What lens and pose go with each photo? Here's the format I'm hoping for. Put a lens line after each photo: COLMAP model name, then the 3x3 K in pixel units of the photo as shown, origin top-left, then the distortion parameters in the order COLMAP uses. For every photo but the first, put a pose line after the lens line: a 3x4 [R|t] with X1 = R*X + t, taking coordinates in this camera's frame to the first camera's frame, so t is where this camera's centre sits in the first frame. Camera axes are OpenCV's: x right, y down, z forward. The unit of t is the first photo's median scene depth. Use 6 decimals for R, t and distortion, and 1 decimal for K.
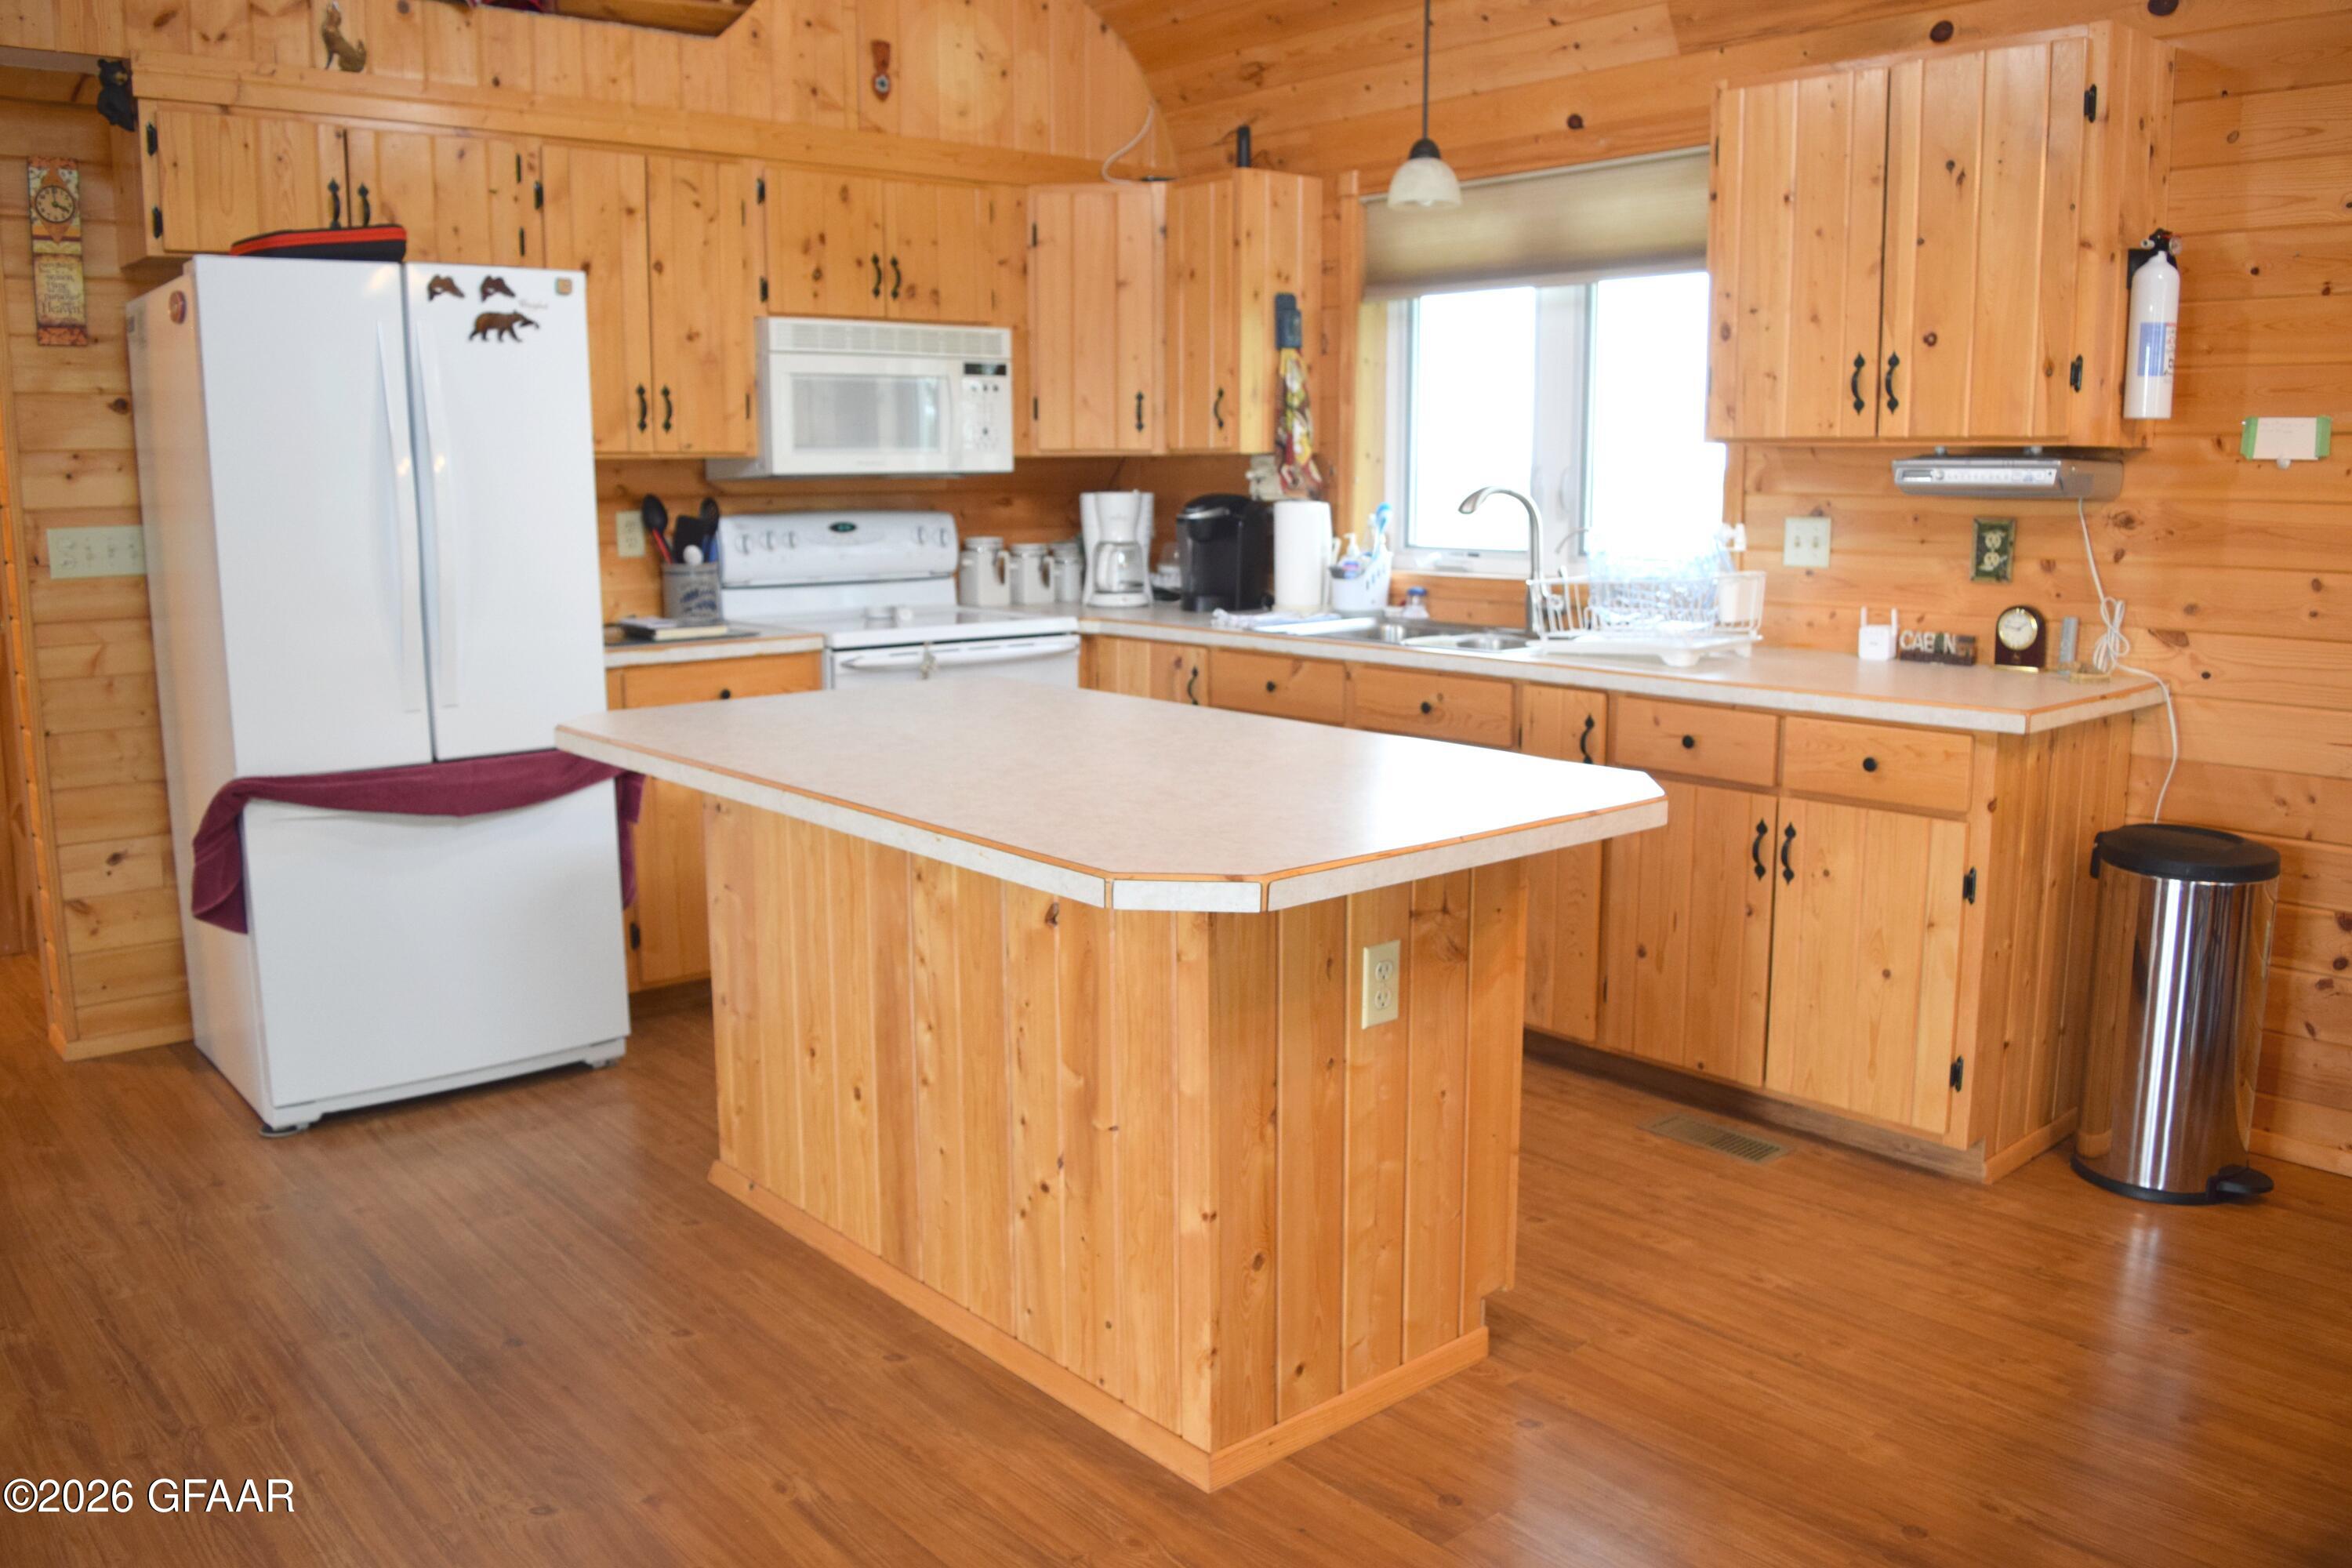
lens RADIAL K [[1853.1, 0, 1176.3], [0, 1853.1, 783.2], [0, 0, 1]] dist [-0.084323, 0.004619]
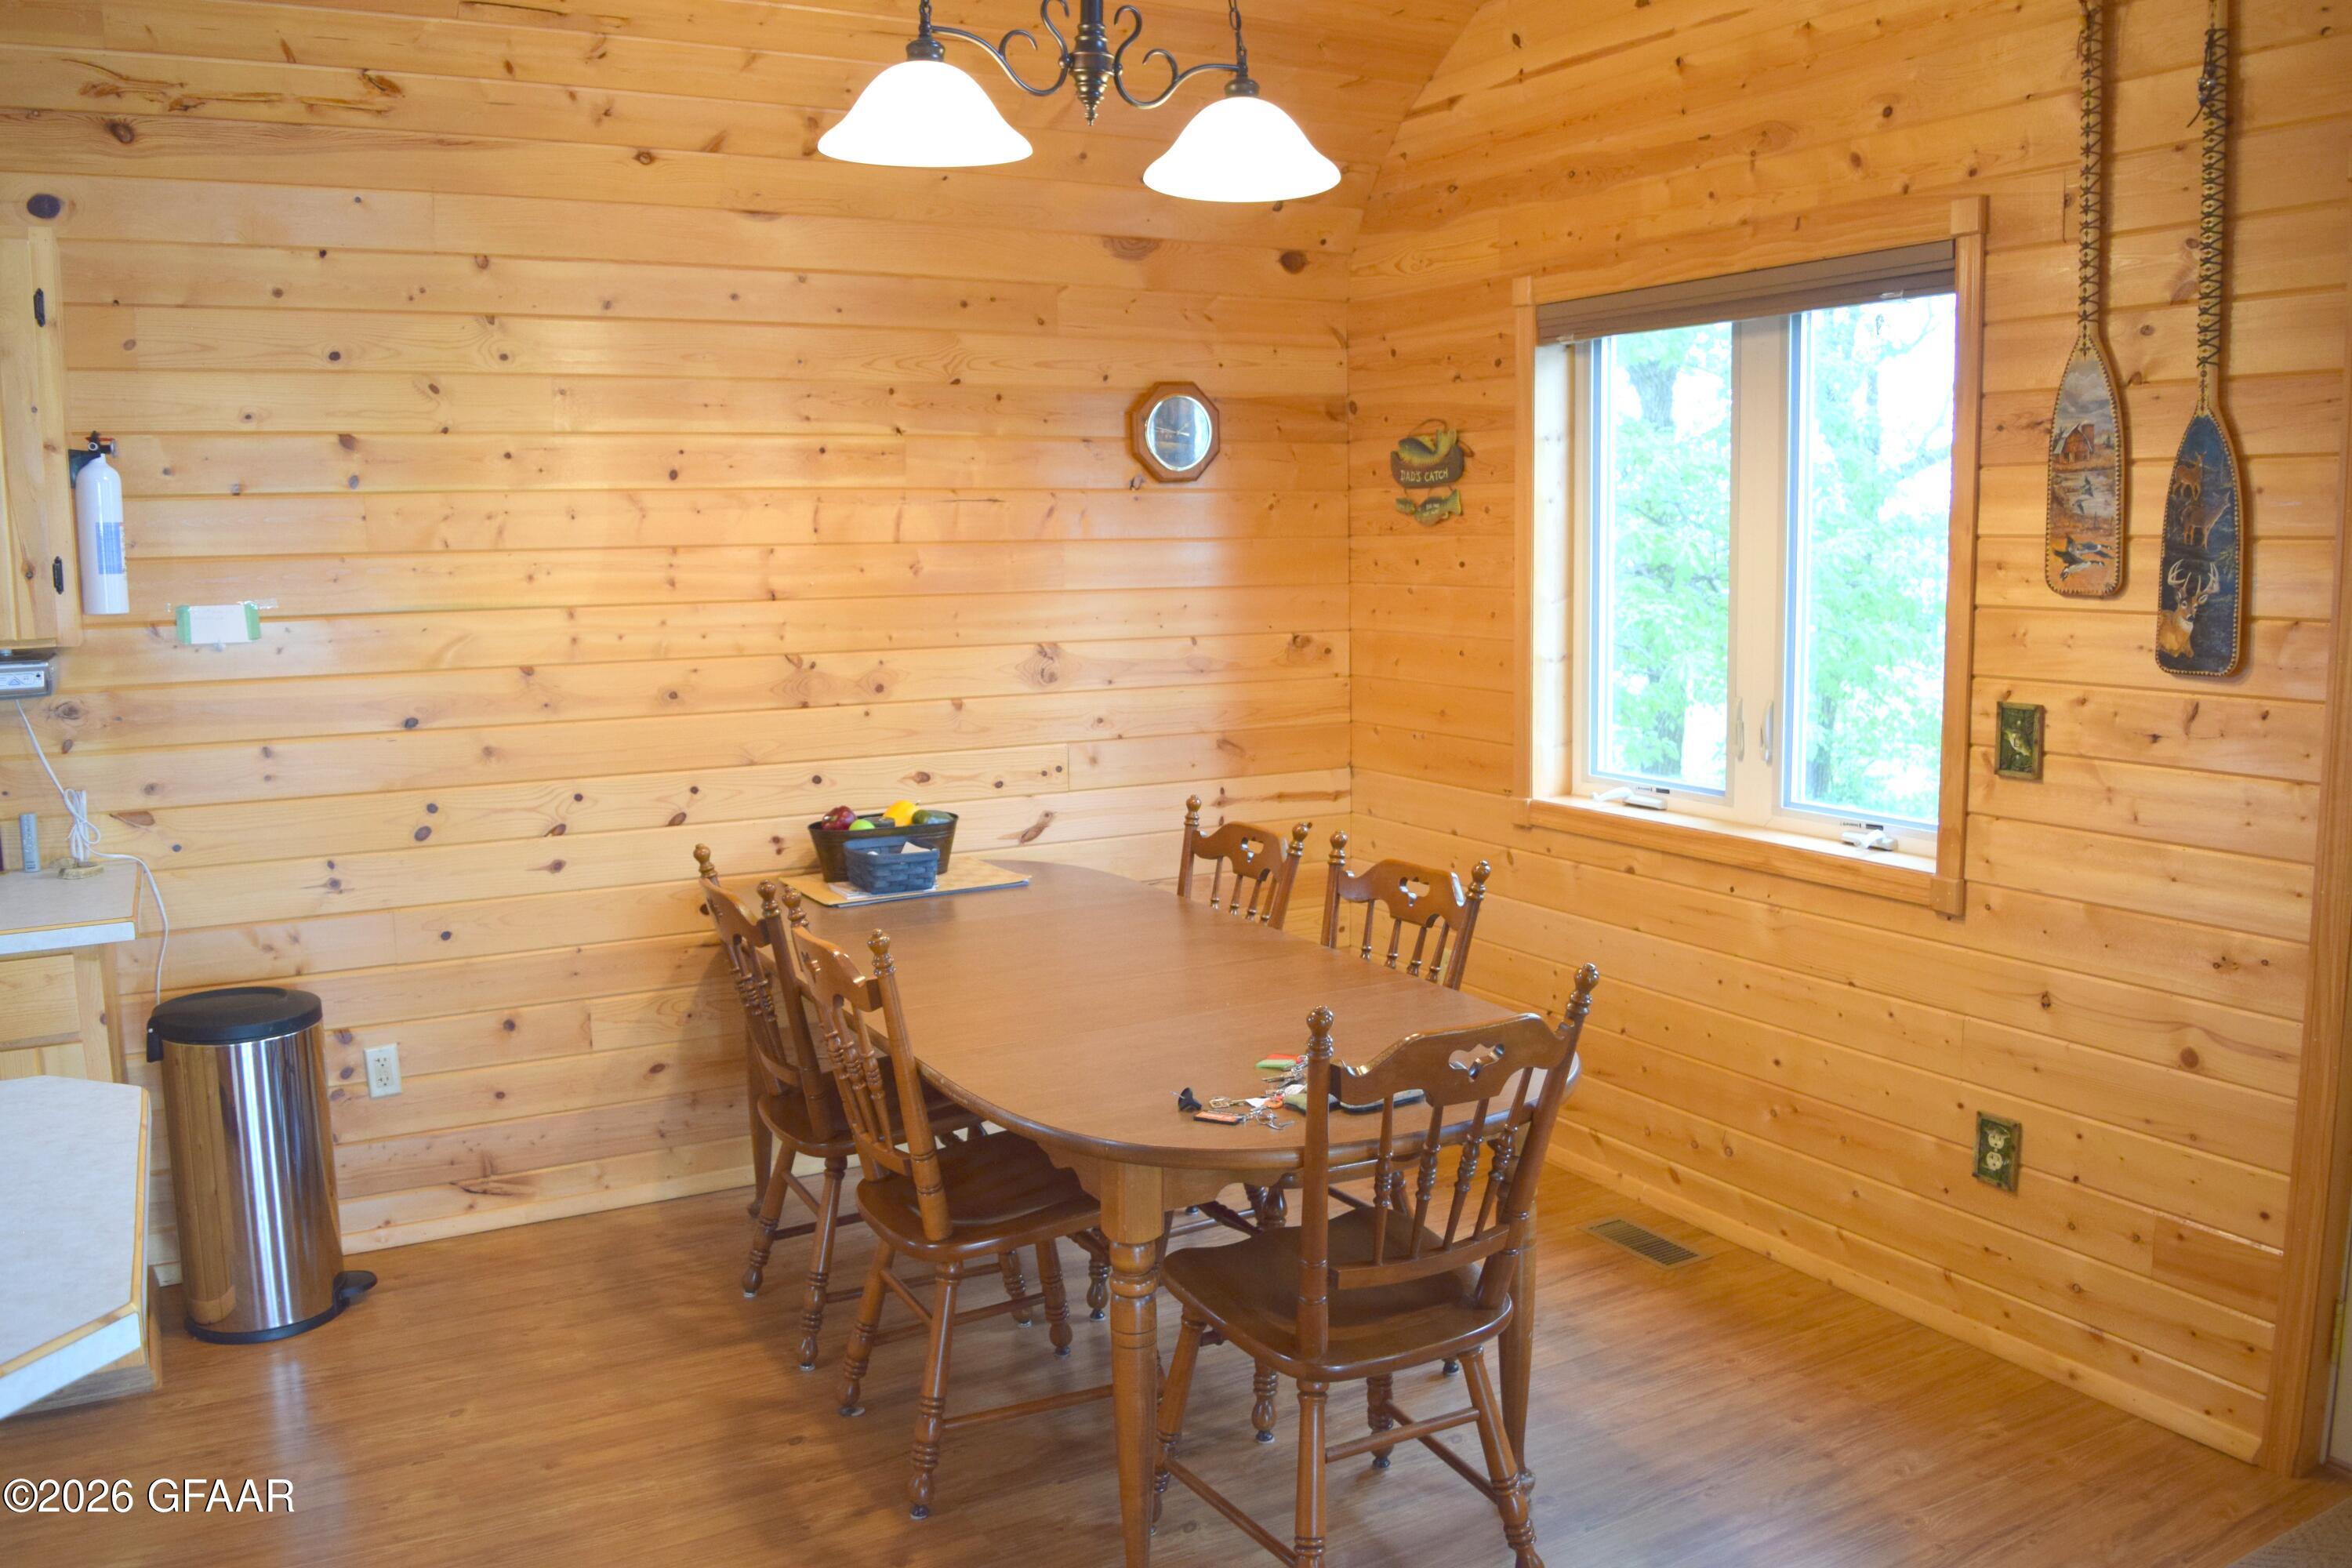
lens RADIAL K [[1853.1, 0, 1176.6], [0, 1853.1, 781.3], [0, 0, 1]] dist [-0.084323, 0.004619]
pose [[0.196279, -0.130364, 0.971843, -0.351957], [0.174371, 0.979966, 0.096237, -0.101614], [-0.964919, 0.150572, 0.215079, 0.206472]]
